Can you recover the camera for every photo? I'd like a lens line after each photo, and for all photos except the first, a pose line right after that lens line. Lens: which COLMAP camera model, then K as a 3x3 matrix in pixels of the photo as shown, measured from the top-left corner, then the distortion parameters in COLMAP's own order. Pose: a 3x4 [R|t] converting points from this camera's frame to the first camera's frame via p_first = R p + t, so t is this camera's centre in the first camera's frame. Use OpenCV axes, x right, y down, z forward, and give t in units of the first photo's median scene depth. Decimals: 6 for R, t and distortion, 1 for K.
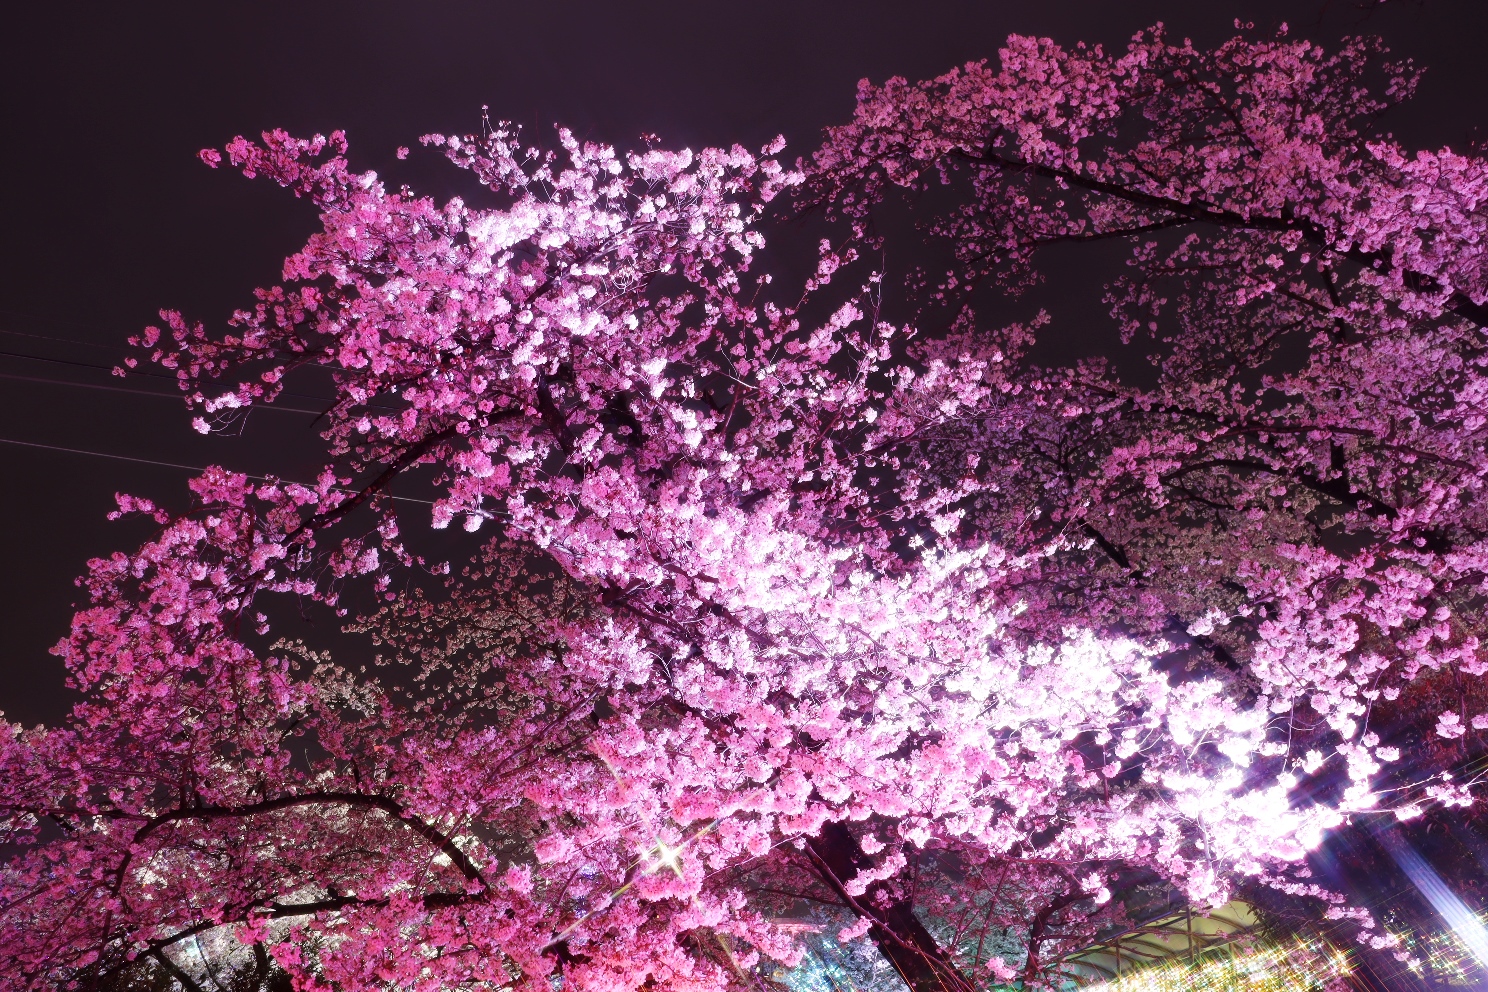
lens RADIAL K [[1238.7, 0, 744.0], [0, 1238.7, 496.0], [0, 0, 1]] dist [-0.170800, 0.160928]
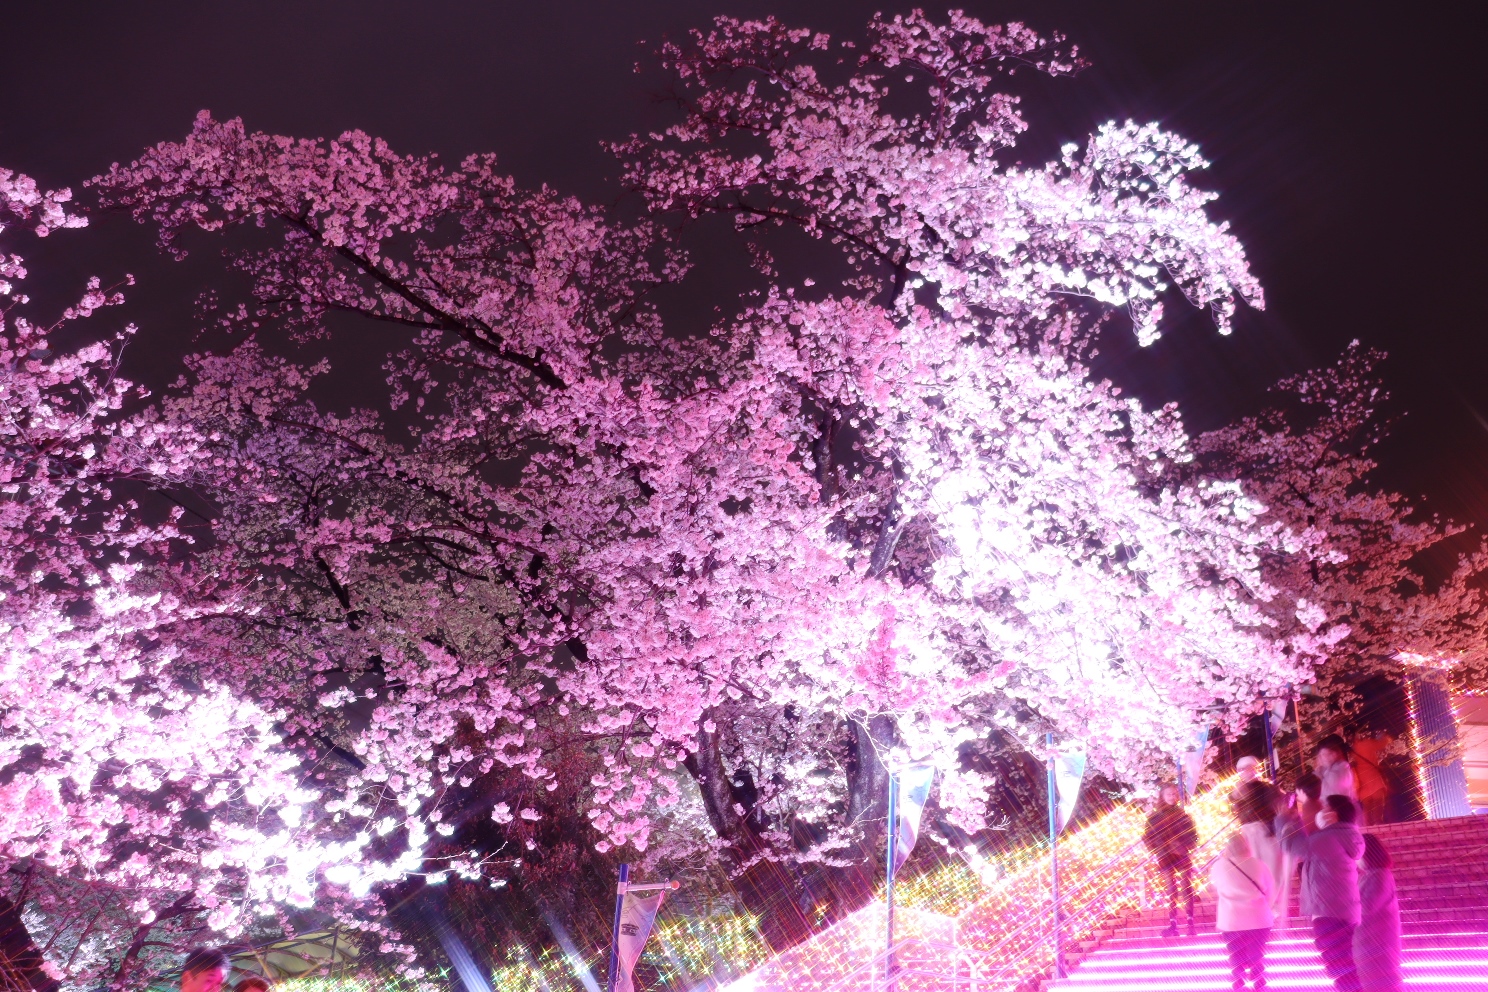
lens RADIAL K [[1238.7, 0, 744.0], [0, 1238.7, 496.0], [0, 0, 1]] dist [-0.170800, 0.160928]
pose [[0.814142, 0.248380, 0.524863, 0.030622], [-0.244441, 0.966505, -0.078213, -0.087546], [-0.526709, -0.064621, 0.847586, -0.202611]]
